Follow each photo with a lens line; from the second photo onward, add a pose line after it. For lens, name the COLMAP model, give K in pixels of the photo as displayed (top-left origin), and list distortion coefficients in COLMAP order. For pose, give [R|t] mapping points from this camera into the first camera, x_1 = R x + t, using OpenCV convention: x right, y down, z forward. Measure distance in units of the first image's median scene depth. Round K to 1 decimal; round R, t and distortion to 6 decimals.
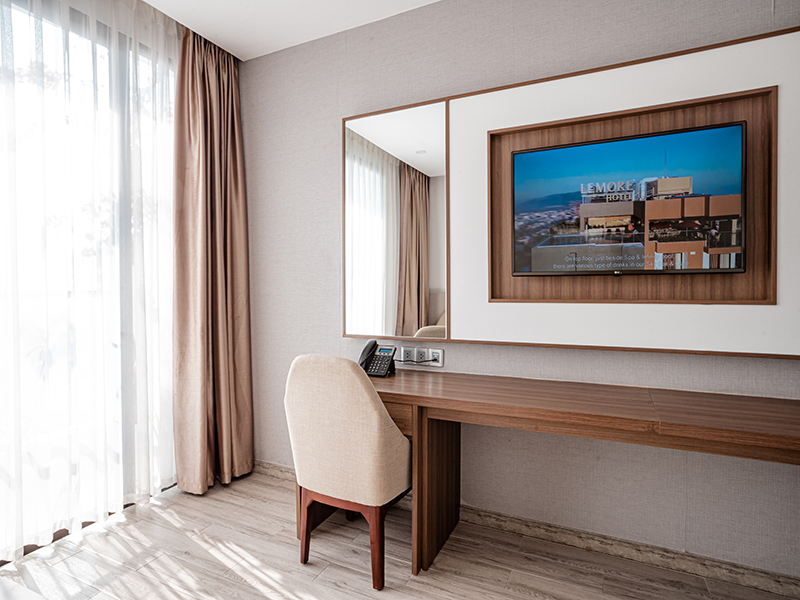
lens RADIAL K [[454.9, 0, 390.4], [0, 454.9, 294.3], [0, 0, 1]] dist [-0.060776, 0.040781]
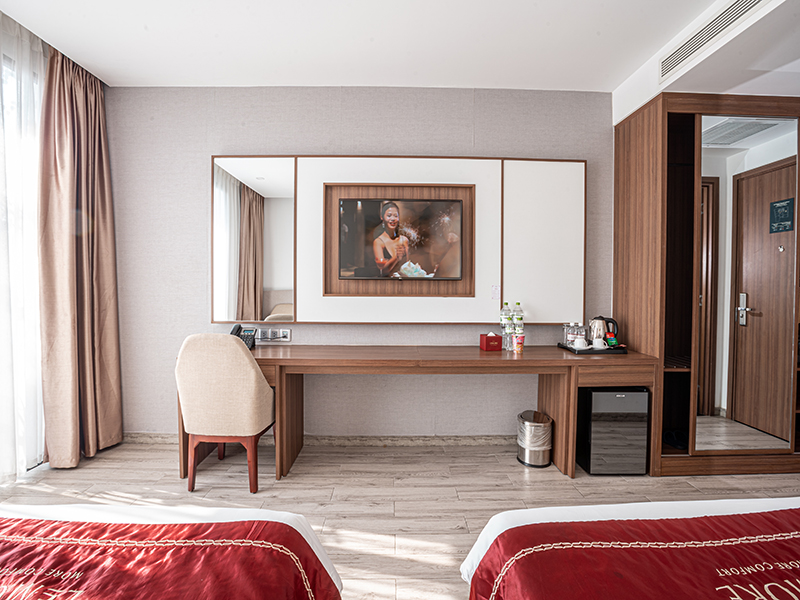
lens RADIAL K [[371.4, 0, 402.5], [0, 371.4, 296.0], [0, 0, 1]] dist [-0.047152, 0.014894]
pose [[0.888925, -0.001041, 0.458052, -0.105046], [-0.003207, 0.999959, 0.008496, 0.005019], [-0.458042, -0.009021, 0.888885, -0.203599]]
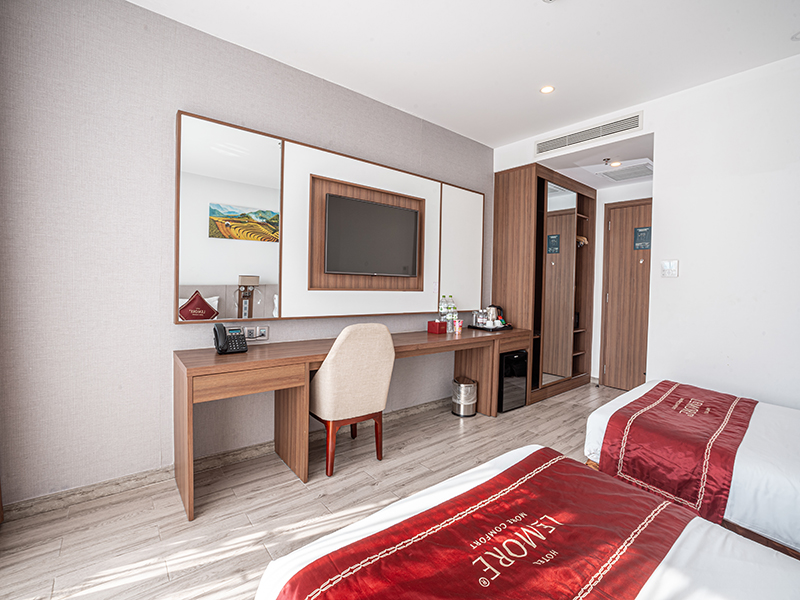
lens RADIAL K [[371.4, 0, 402.5], [0, 371.4, 296.0], [0, 0, 1]] dist [-0.047152, 0.014894]
pose [[0.405206, -0.013247, 0.914130, -0.697390], [-0.010962, 0.999753, 0.019347, 0.008416], [-0.914160, -0.017860, 0.404960, 0.212913]]
